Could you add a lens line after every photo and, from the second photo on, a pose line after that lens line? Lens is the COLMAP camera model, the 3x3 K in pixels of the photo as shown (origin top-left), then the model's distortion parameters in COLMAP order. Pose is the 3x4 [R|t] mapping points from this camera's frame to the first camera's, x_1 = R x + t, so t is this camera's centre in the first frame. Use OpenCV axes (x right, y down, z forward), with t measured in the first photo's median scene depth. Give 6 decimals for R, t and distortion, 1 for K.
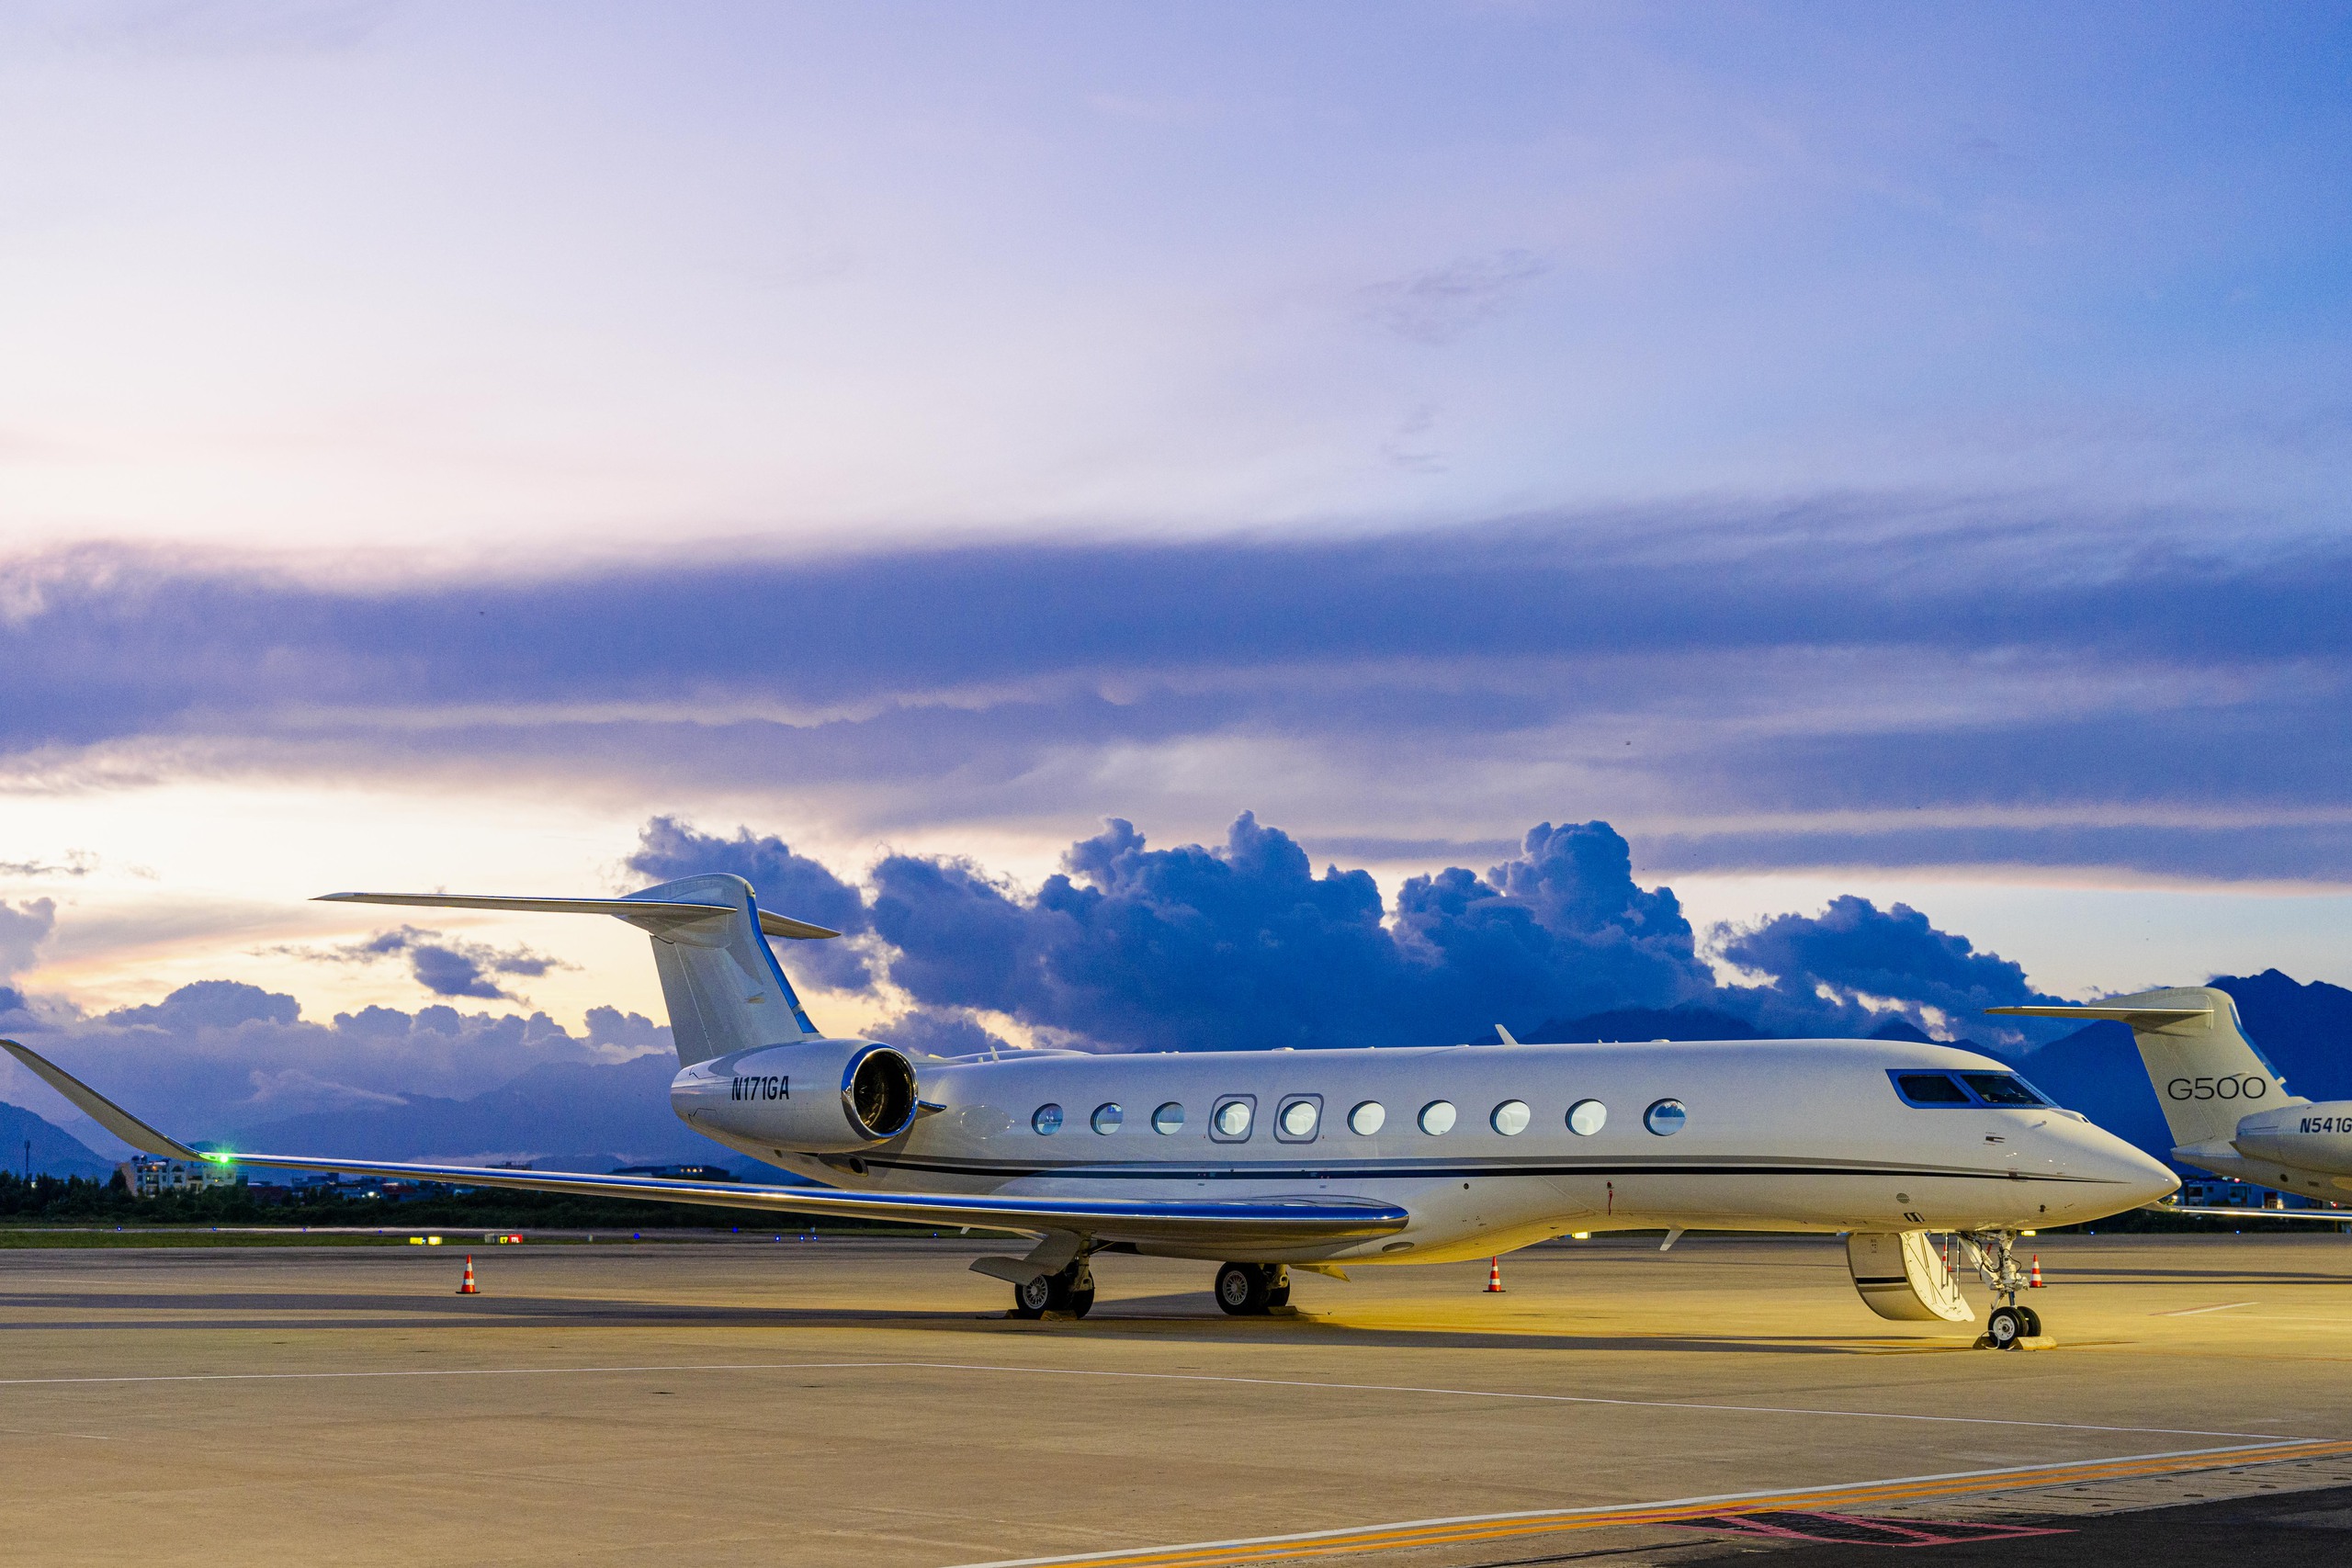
lens RADIAL K [[3521.3, 0, 1176.5], [0, 3521.3, 779.4], [0, 0, 1]] dist [0.010077, 0.000000]
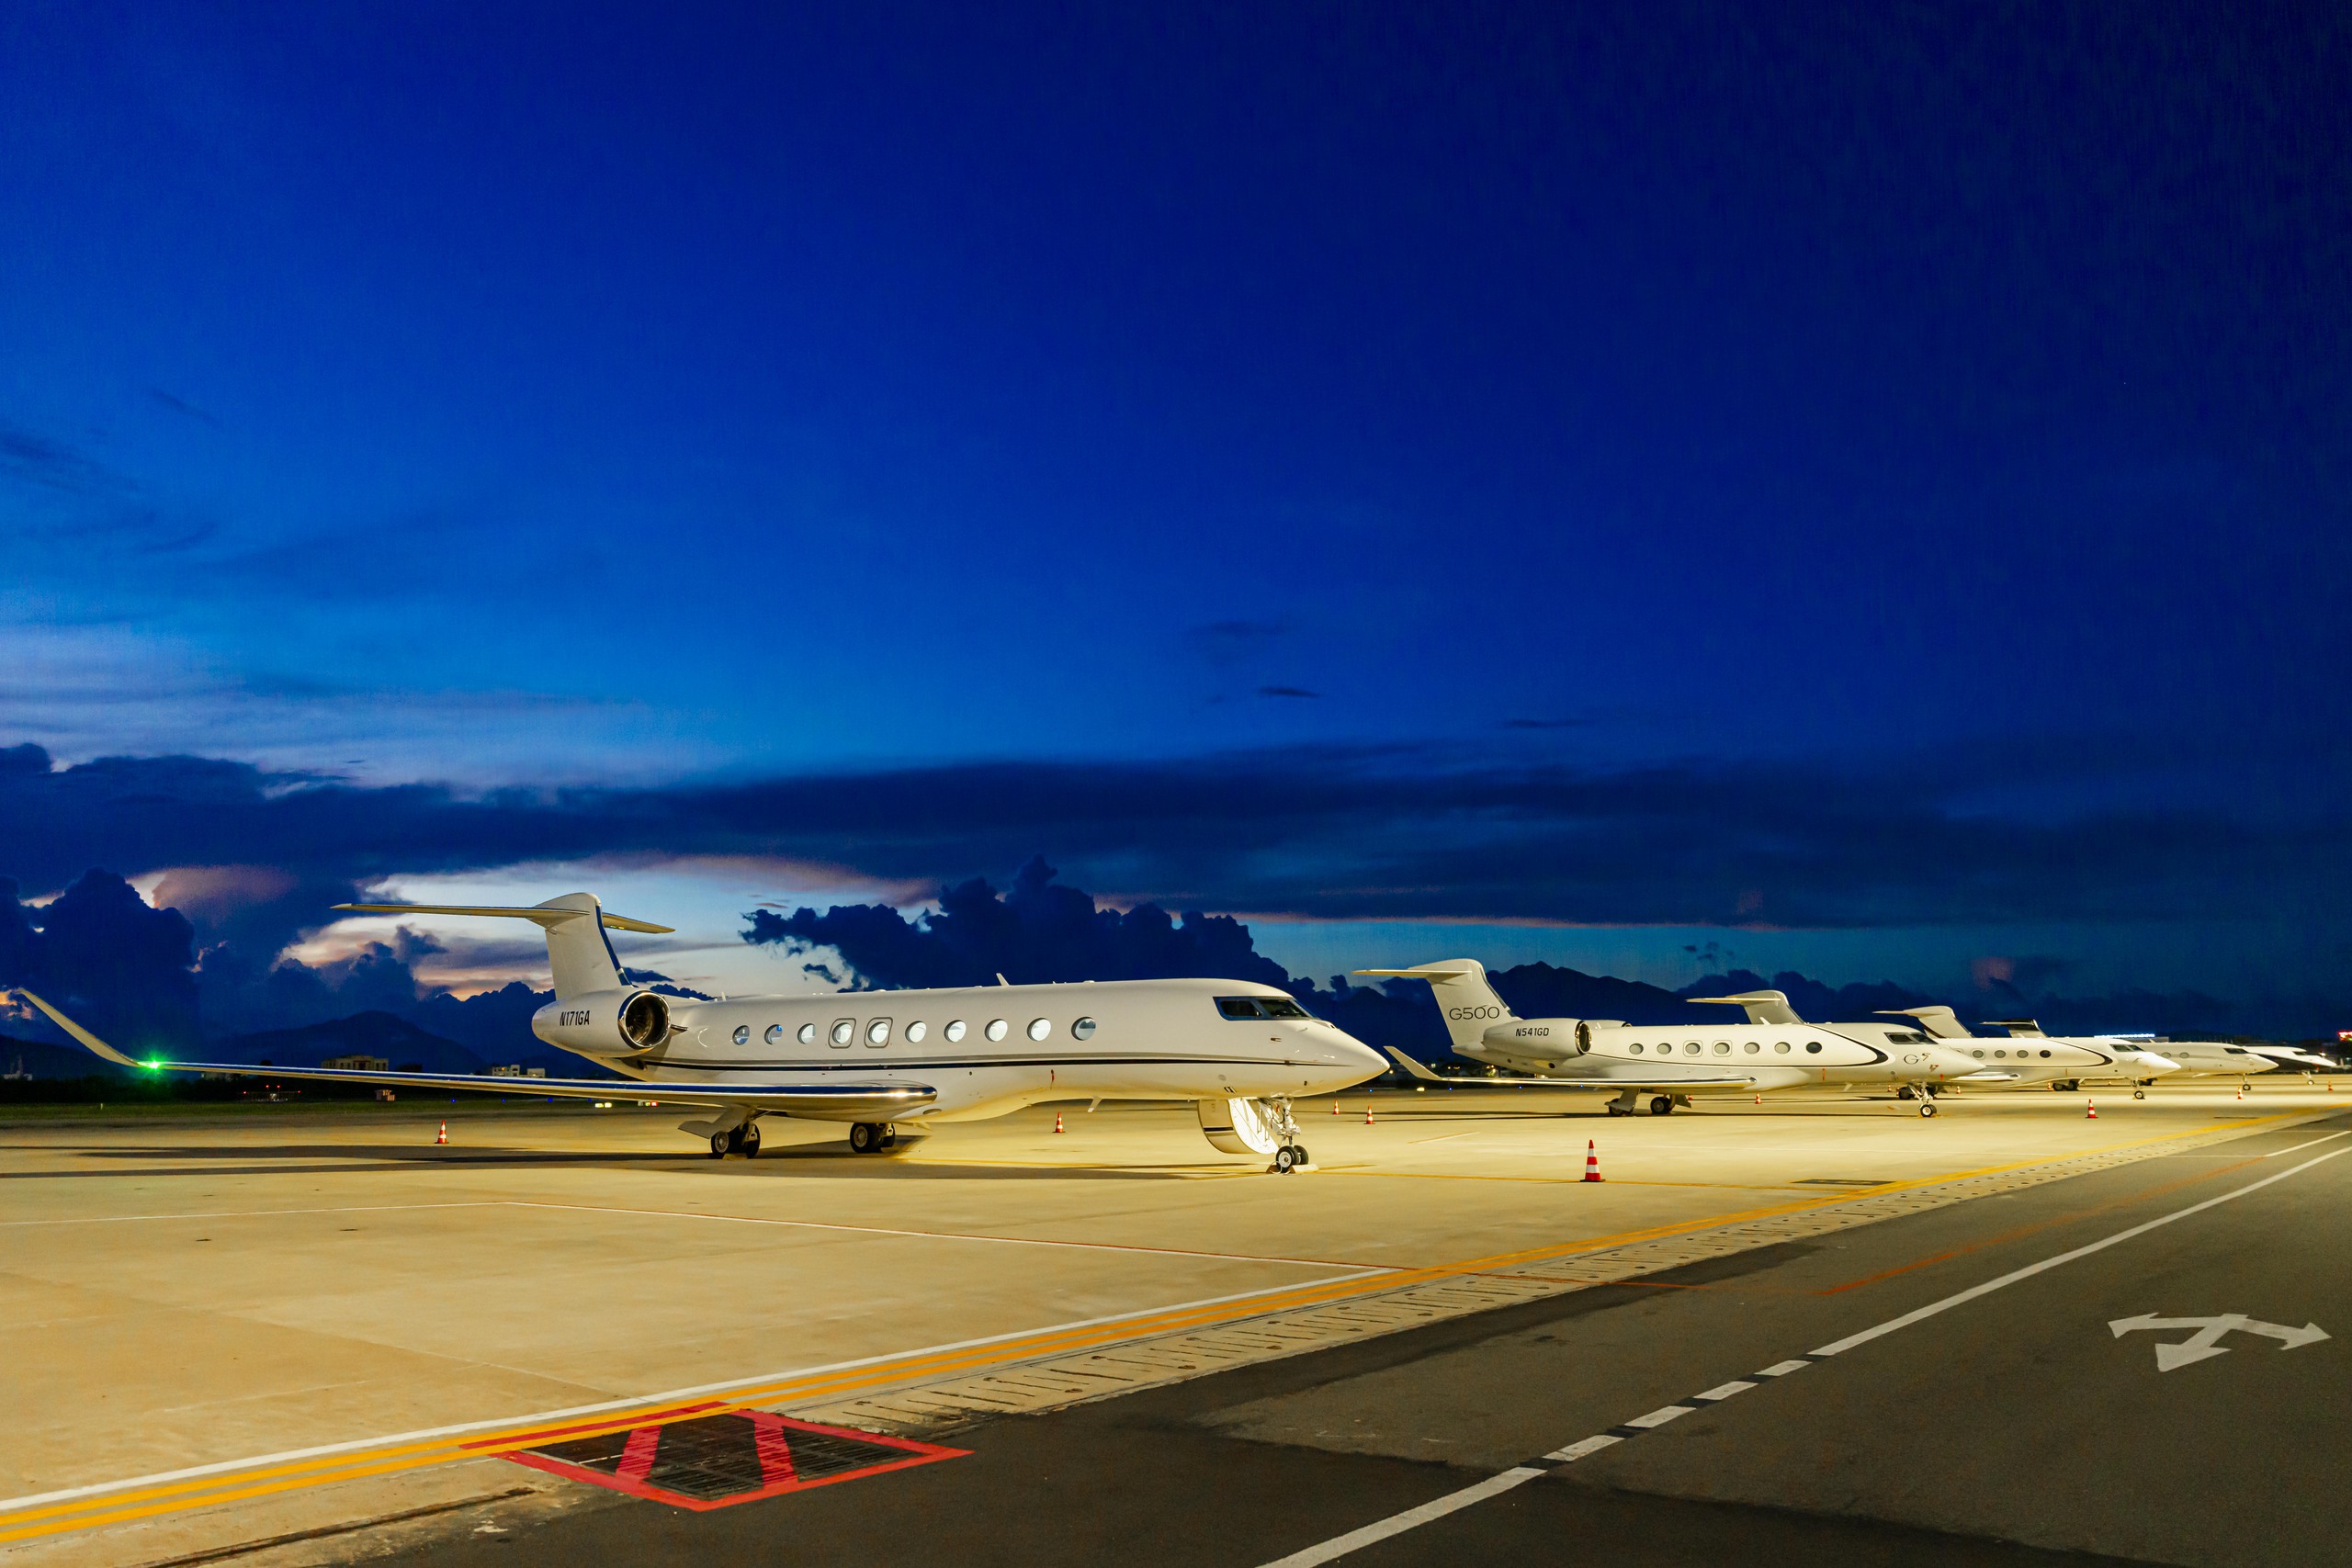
lens RADIAL K [[1592.7, 0, 1179.1], [0, 1592.7, 771.6], [0, 0, 1]] dist [-0.006030, 0.005280]
pose [[0.997454, 0.000032, 0.071317, 0.120741], [0.004965, 0.997542, -0.069891, 0.027607], [-0.071144, 0.070067, 0.995002, 0.245323]]
